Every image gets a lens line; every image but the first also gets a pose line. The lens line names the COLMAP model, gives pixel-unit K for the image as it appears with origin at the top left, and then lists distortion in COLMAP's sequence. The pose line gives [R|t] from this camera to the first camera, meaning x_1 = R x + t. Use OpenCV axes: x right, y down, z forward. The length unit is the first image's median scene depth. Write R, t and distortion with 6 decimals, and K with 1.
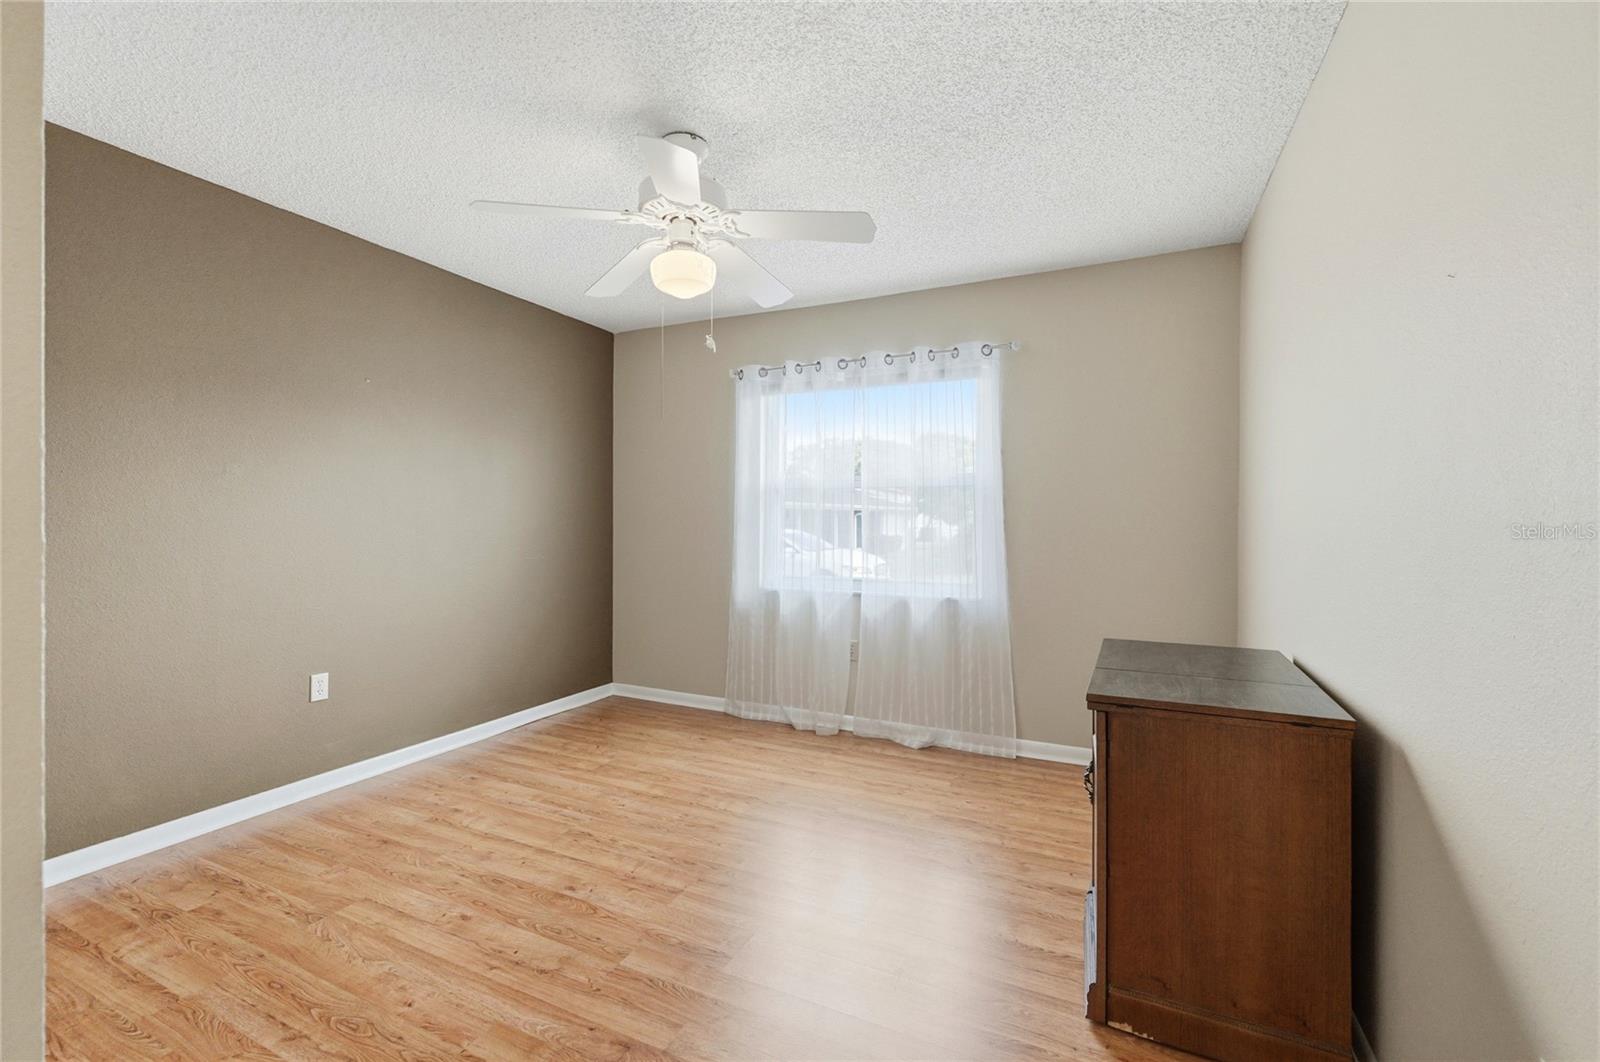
lens RADIAL K [[680.9, 0, 792.9], [0, 680.9, 530.7], [0, 0, 1]] dist [-0.001263, -0.000426]
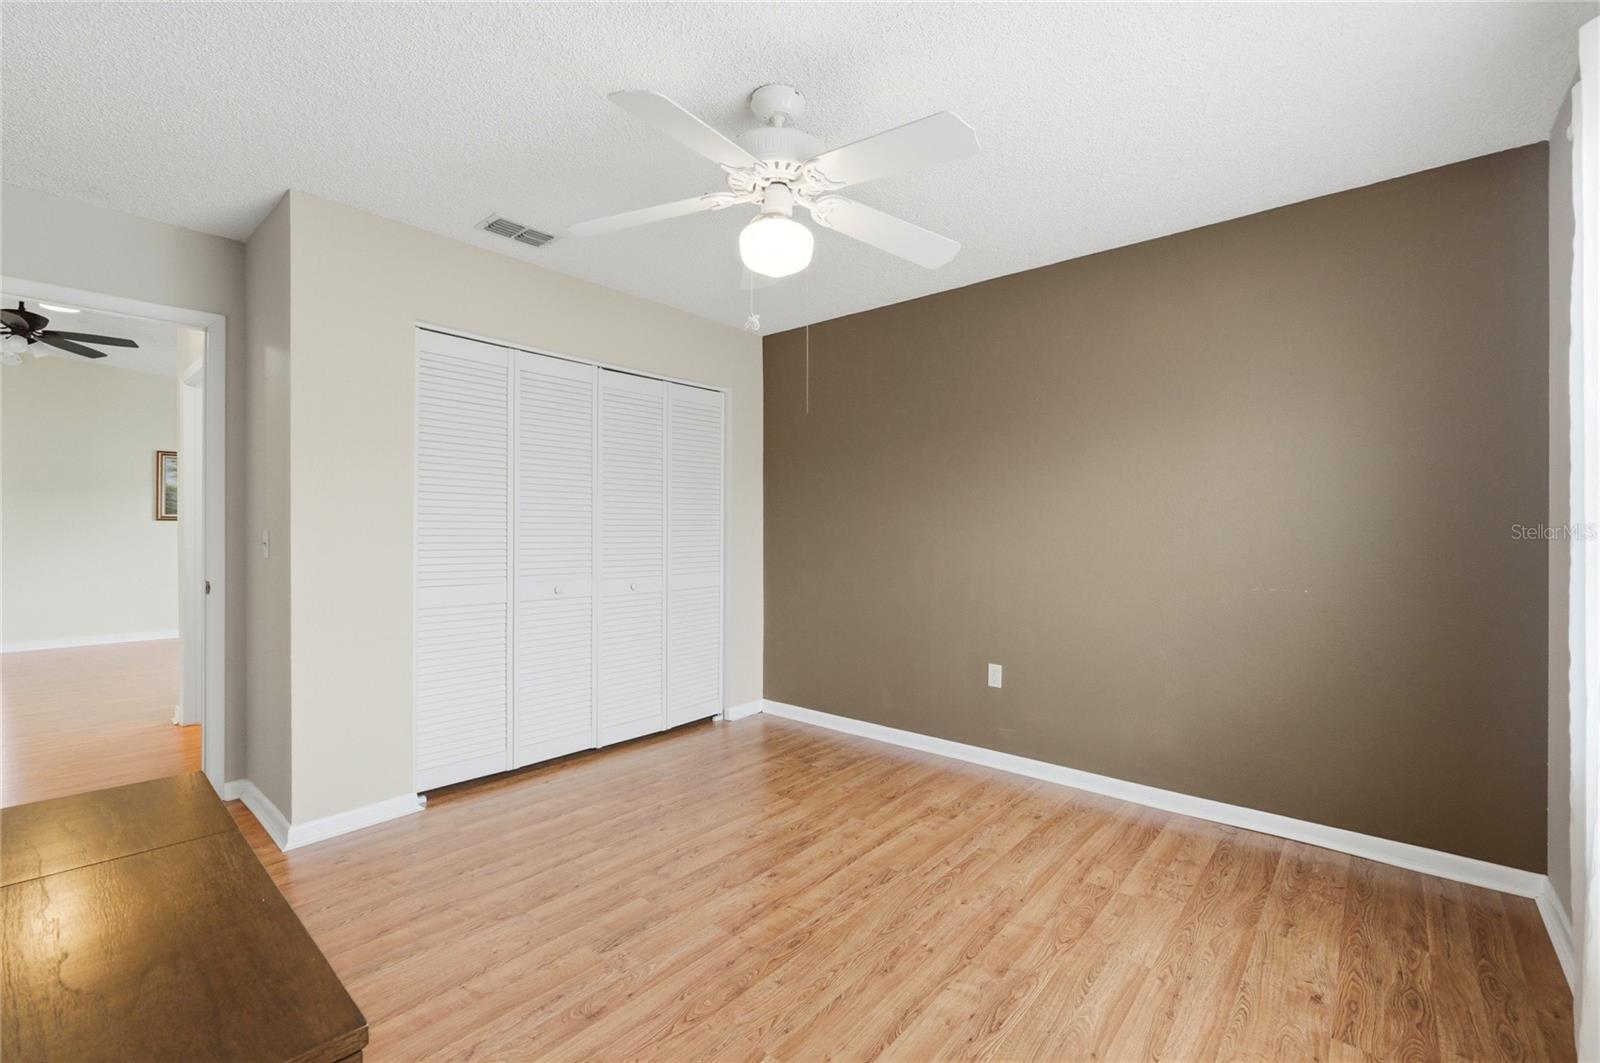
lens RADIAL K [[680.9, 0, 792.9], [0, 680.9, 531.2], [0, 0, 1]] dist [-0.001263, -0.000426]
pose [[-0.261960, -0.004524, -0.965068, 0.595404], [-0.018218, 0.999834, 0.000258, -0.012958], [0.964907, 0.017649, -0.261999, 1.106522]]
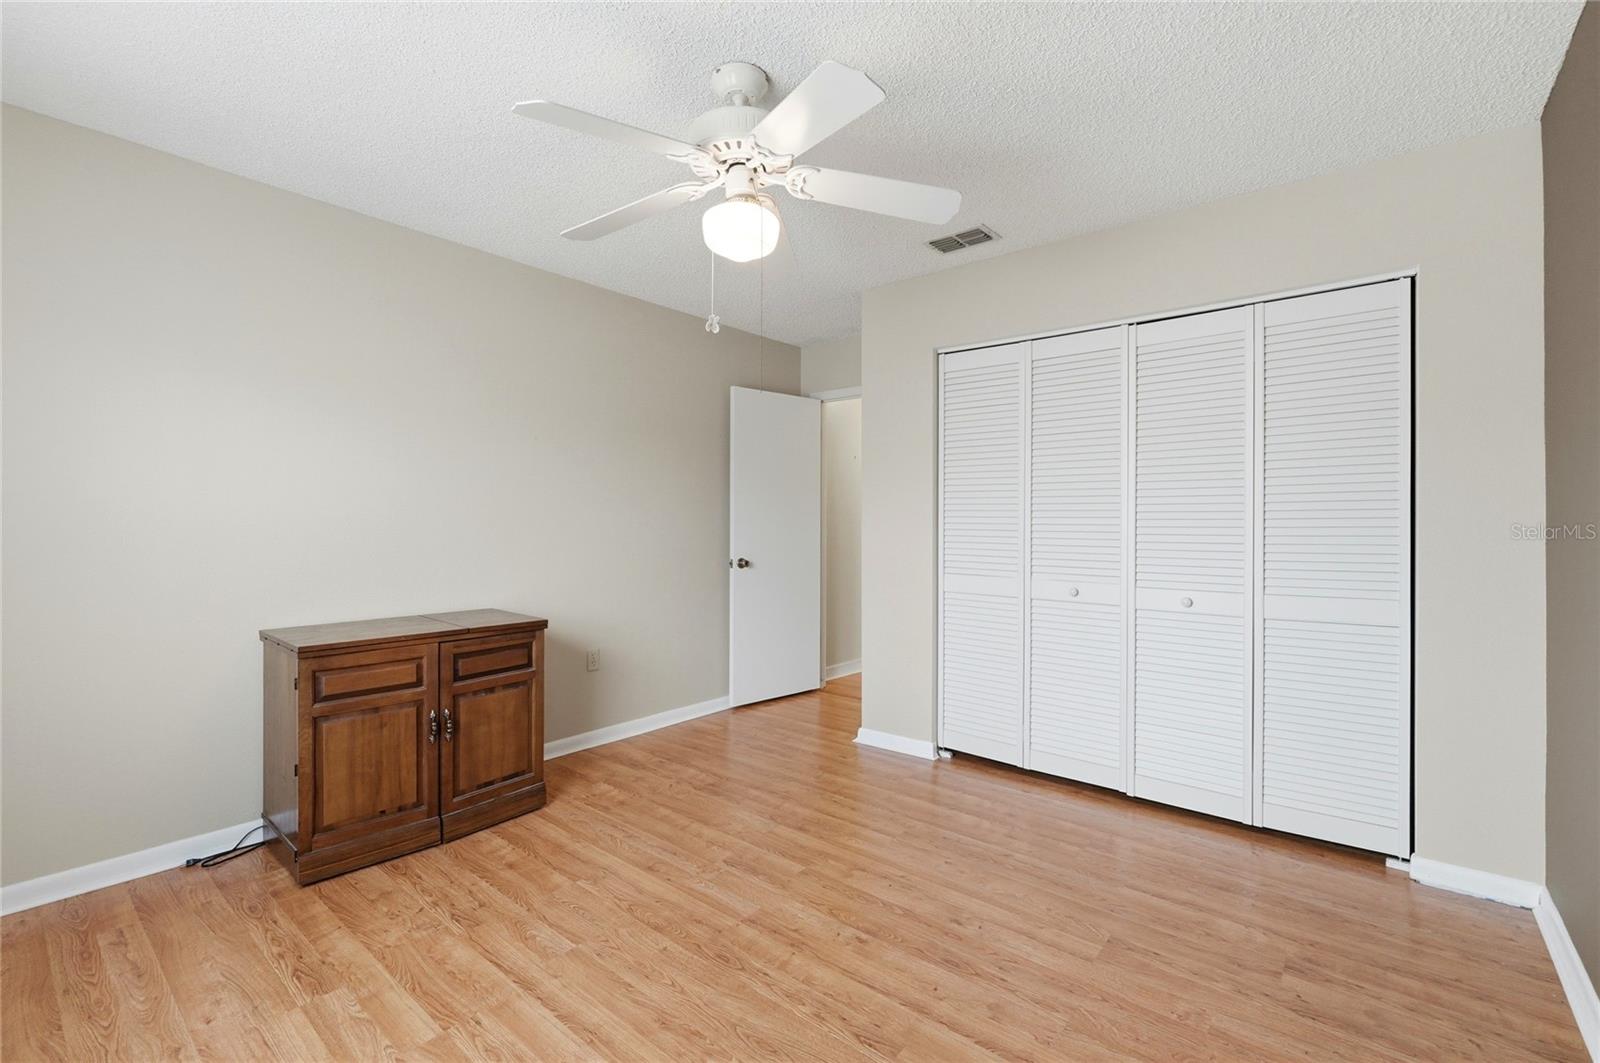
lens RADIAL K [[696.0, 0, 800.4], [0, 696.0, 526.4], [0, 0, 1]] dist [0.000548, 0.000679]
pose [[-0.970767, -0.012285, 0.239708, -0.391320], [-0.007175, 0.999728, 0.022180, -0.028864], [-0.239916, 0.019812, -0.970592, 1.607411]]
